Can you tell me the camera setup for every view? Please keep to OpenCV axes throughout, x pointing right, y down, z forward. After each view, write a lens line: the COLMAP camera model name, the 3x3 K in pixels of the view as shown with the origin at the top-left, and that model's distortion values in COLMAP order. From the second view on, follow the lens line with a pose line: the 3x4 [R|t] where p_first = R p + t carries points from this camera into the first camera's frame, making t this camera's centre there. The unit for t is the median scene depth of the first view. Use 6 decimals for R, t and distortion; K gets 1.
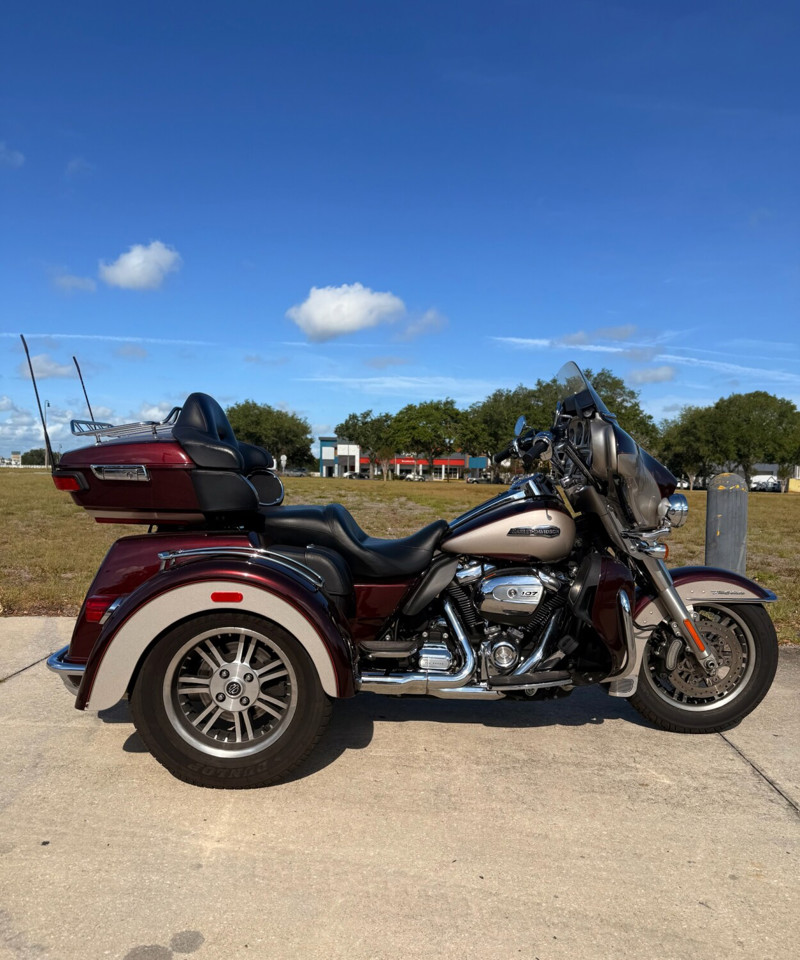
lens RADIAL K [[753.4, 0, 405.6], [0, 753.4, 527.9], [0, 0, 1]] dist [0.027218, -0.038312]
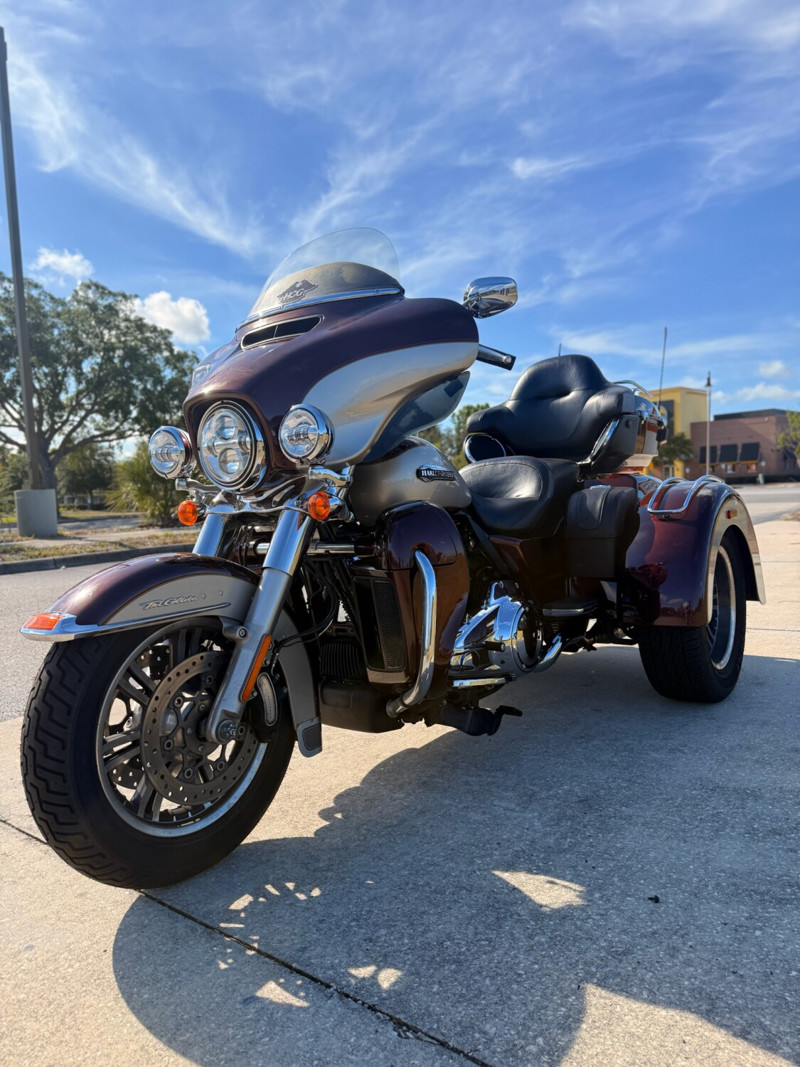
lens RADIAL K [[752.9, 0, 403.7], [0, 752.9, 535.3], [0, 0, 1]] dist [0.023301, -0.031297]
pose [[-0.592523, 0.056179, -0.803592, 0.734390], [-0.030156, 0.995319, 0.091818, -0.017845], [0.804989, 0.078637, -0.588055, 1.485162]]
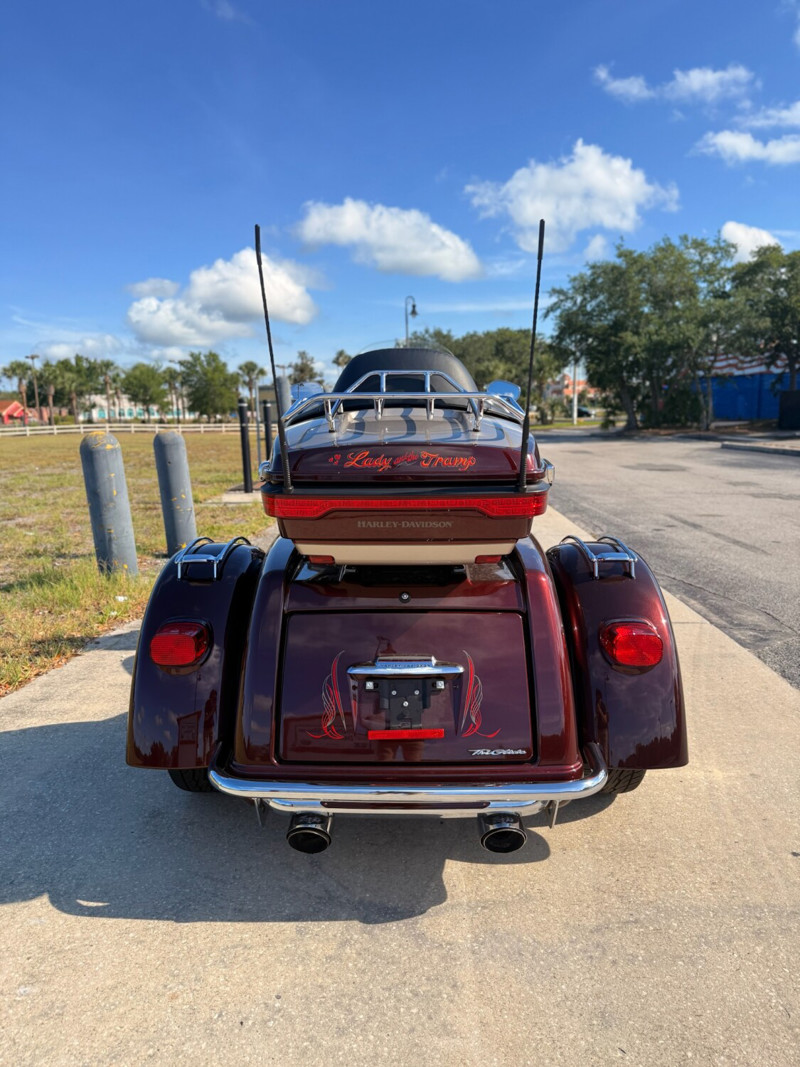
lens RADIAL K [[752.9, 0, 405.3], [0, 752.9, 529.3], [0, 0, 1]] dist [0.023301, -0.031297]
pose [[0.006094, -0.175023, 0.984545, -0.947503], [0.096433, 0.980078, 0.173632, -0.135972], [-0.995321, 0.093885, 0.022850, 1.010179]]
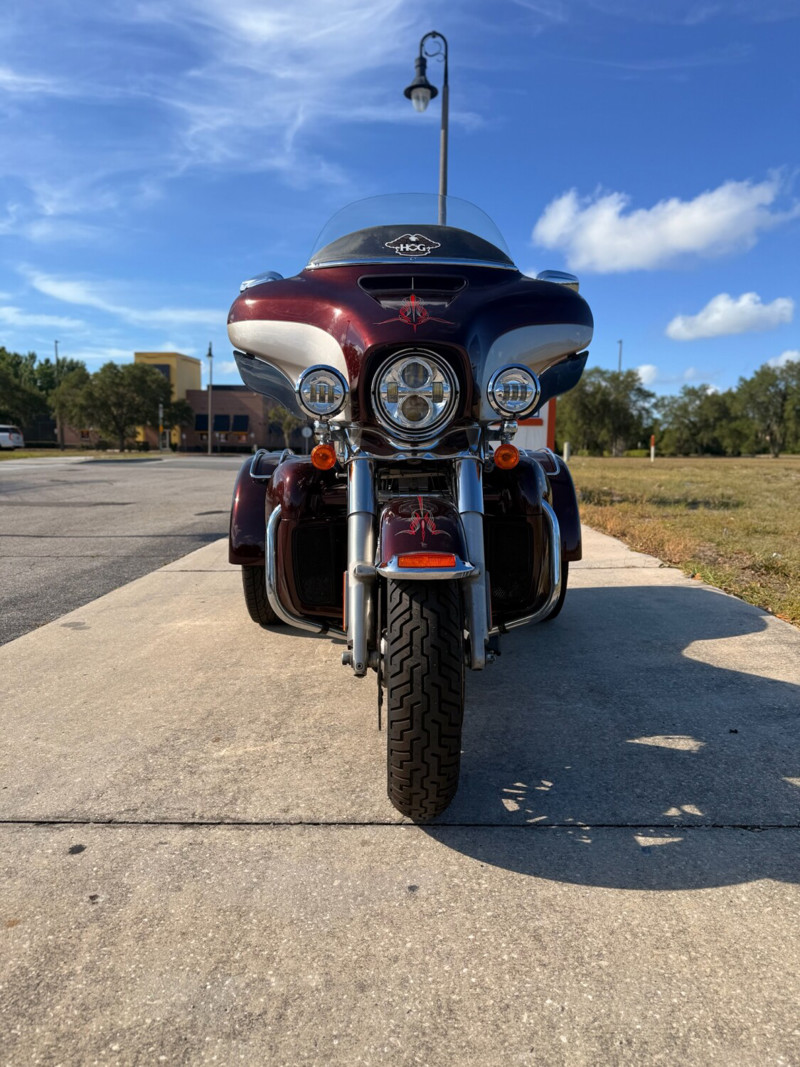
lens RADIAL K [[752.9, 0, 409.4], [0, 752.9, 540.7], [0, 0, 1]] dist [0.023301, -0.031297]
pose [[0.028621, 0.105318, -0.994027, 0.946358], [-0.093372, 0.990368, 0.102242, 0.028991], [0.995220, 0.089888, 0.038179, 1.005031]]
